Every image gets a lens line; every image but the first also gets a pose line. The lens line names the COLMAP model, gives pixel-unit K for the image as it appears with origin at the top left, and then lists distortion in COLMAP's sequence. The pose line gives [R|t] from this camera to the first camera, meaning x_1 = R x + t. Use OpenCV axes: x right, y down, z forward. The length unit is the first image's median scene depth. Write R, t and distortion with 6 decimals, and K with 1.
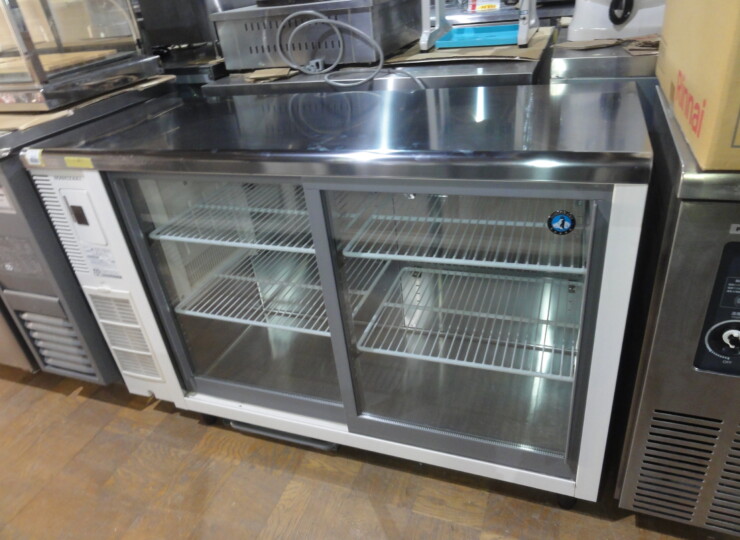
lens RADIAL K [[522.1, 0, 370.0], [0, 522.1, 269.4], [0, 0, 1]] dist [0.001358, -0.002720]
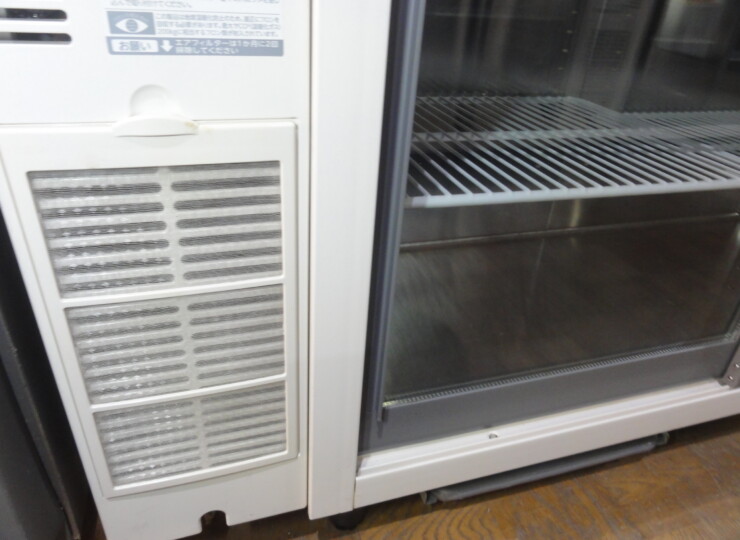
lens RADIAL K [[522.1, 0, 371.3], [0, 522.1, 270.3], [0, 0, 1]] dist [0.001358, -0.002720]
pose [[0.768826, -0.176341, 0.614662, -0.552651], [0.178772, 0.982170, 0.058166, 0.094839], [-0.613960, 0.065165, 0.786643, 0.735635]]
